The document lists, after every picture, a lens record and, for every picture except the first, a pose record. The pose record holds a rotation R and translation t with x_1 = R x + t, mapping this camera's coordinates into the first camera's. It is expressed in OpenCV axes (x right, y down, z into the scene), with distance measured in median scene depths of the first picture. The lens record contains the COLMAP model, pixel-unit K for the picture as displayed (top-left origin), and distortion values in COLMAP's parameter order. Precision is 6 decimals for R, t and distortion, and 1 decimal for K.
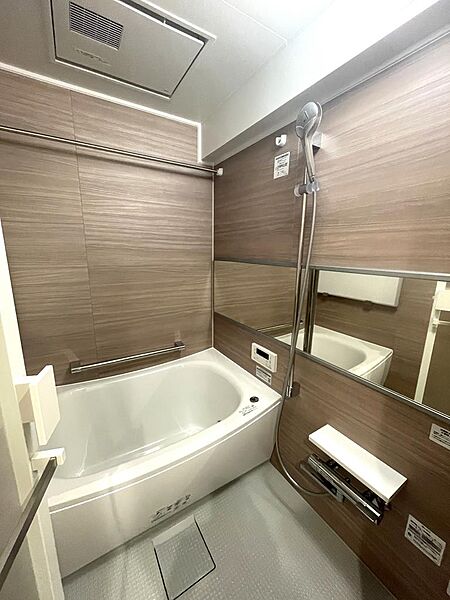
lens RADIAL K [[243.2, 0, 225.0], [0, 243.2, 300.0], [0, 0, 1]] dist [-0.002319, 0.000078]
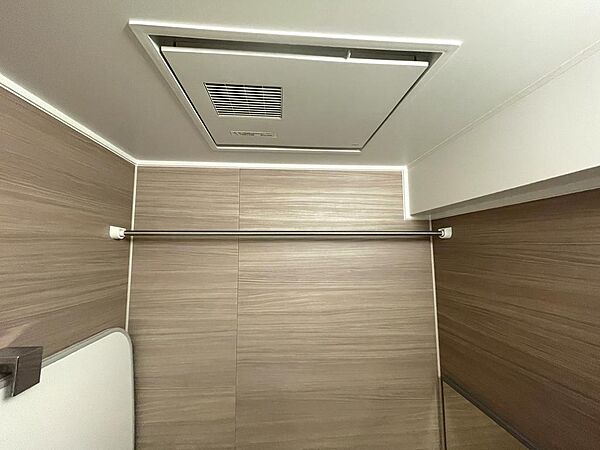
lens RADIAL K [[243.2, 0, 300.0], [0, 243.2, 225.0], [0, 0, 1]] dist [-0.002319, 0.000078]
pose [[0.892778, -0.064356, -0.445876, -0.077946], [-0.071134, 0.957189, -0.280588, -0.377955], [0.444845, 0.282219, 0.849980, 0.358973]]
